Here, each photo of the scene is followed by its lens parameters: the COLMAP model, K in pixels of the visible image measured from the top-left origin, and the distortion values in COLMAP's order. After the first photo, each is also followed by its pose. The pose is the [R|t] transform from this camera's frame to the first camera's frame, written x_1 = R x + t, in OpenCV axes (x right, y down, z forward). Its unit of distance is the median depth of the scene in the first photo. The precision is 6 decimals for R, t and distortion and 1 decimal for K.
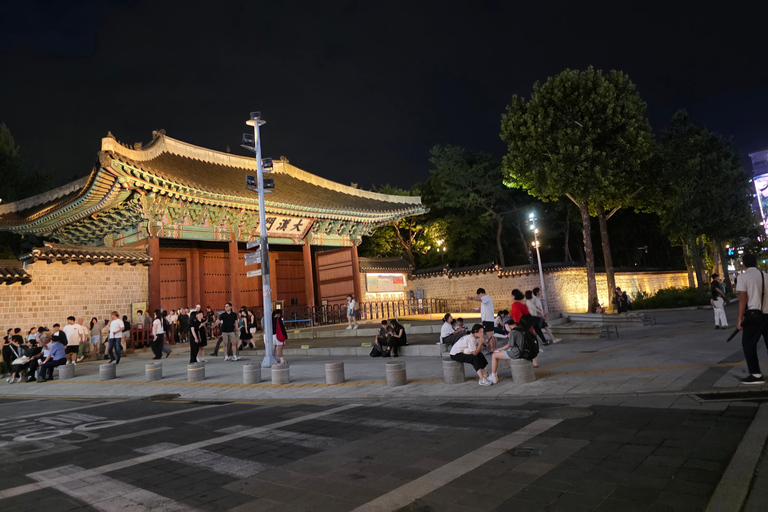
lens RADIAL K [[528.8, 0, 384.0], [0, 528.8, 256.0], [0, 0, 1]] dist [0.004109, 0.005236]
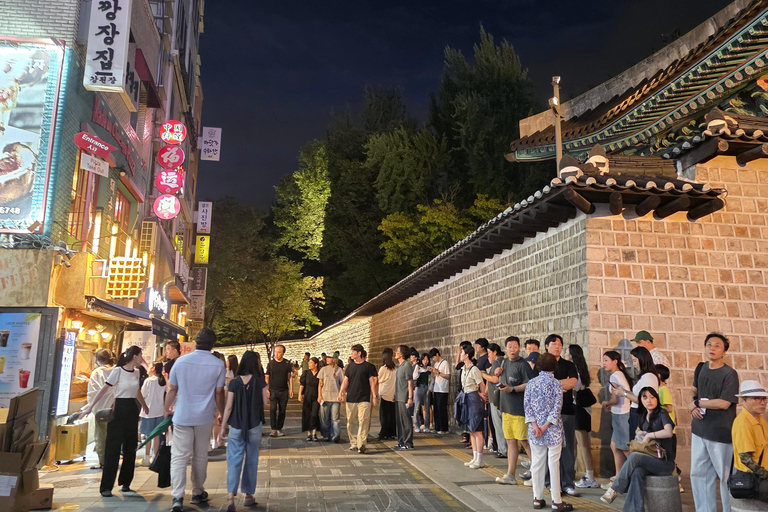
lens RADIAL K [[528.8, 0, 384.0], [0, 528.8, 256.0], [0, 0, 1]] dist [0.004109, 0.005236]
pose [[0.742887, -0.037789, -0.668349, -0.594418], [0.007742, 0.998824, -0.047869, 0.091634], [0.669372, 0.030387, 0.742306, 0.605525]]
